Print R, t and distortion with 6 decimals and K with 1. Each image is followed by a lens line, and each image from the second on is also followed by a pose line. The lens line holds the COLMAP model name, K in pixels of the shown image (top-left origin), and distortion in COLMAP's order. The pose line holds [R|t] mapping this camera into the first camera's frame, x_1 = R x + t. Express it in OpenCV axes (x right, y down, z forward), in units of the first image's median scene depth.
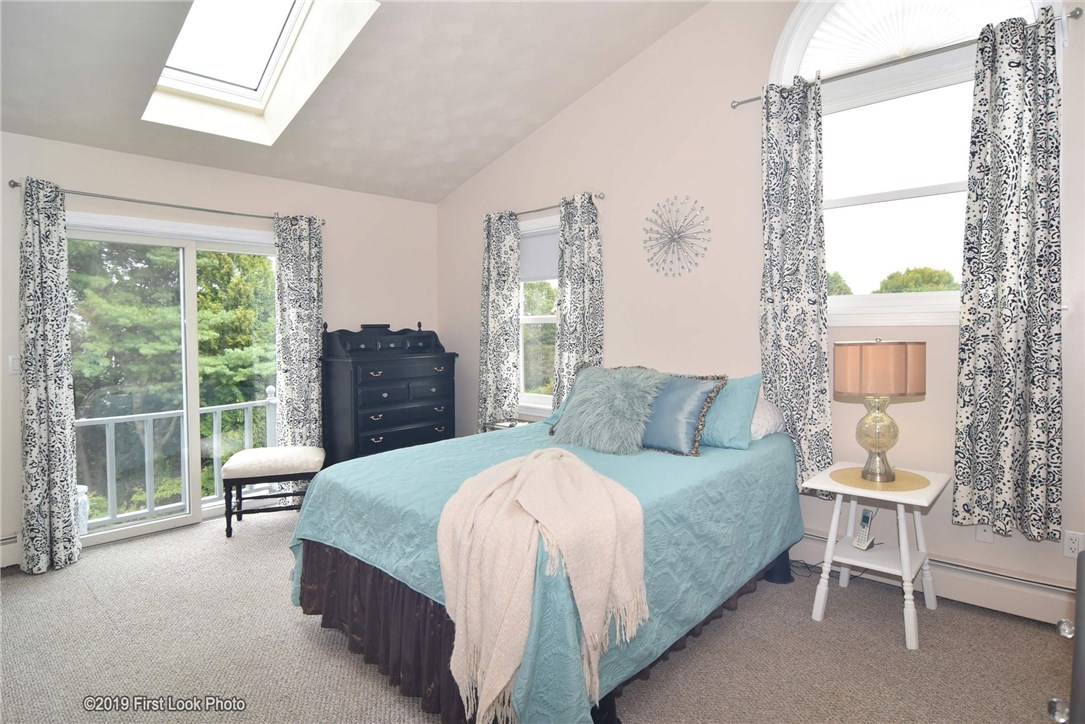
lens RADIAL K [[622.2, 0, 557.2], [0, 622.2, 338.5], [0, 0, 1]] dist [-0.004110, -0.011250]
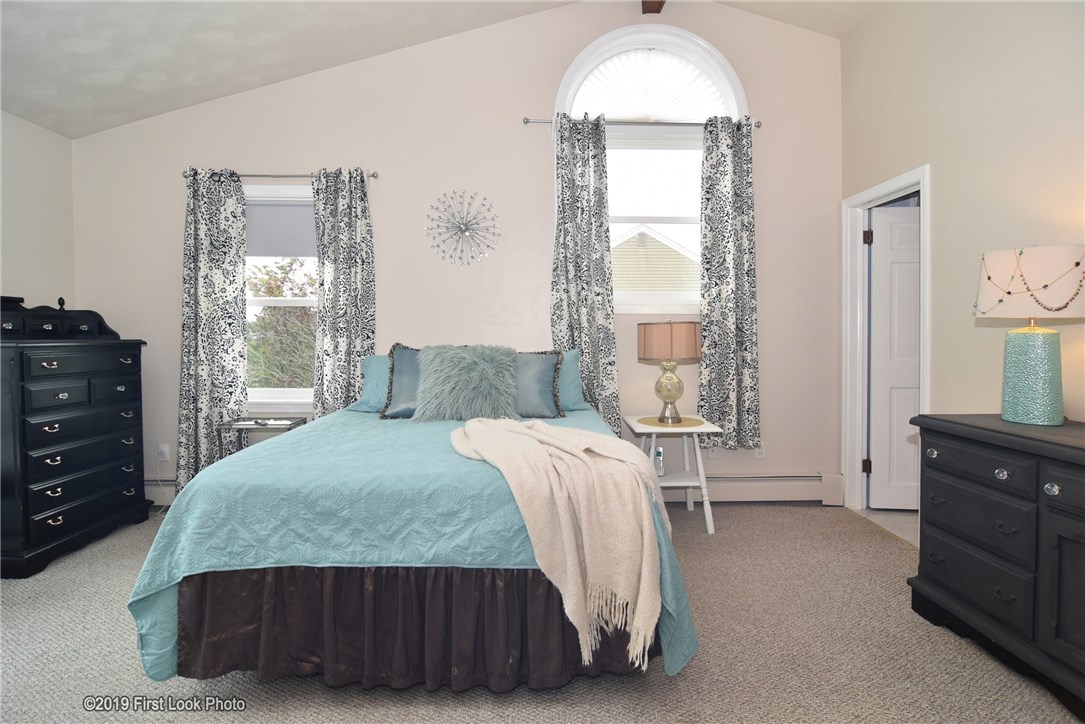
lens RADIAL K [[622.2, 0, 531.6], [0, 622.2, 339.6], [0, 0, 1]] dist [-0.004110, -0.011250]
pose [[0.709031, 0.015506, 0.705006, -0.449067], [-0.000289, 0.999765, -0.021698, 0.048457], [-0.705177, 0.015181, 0.708869, 0.155648]]
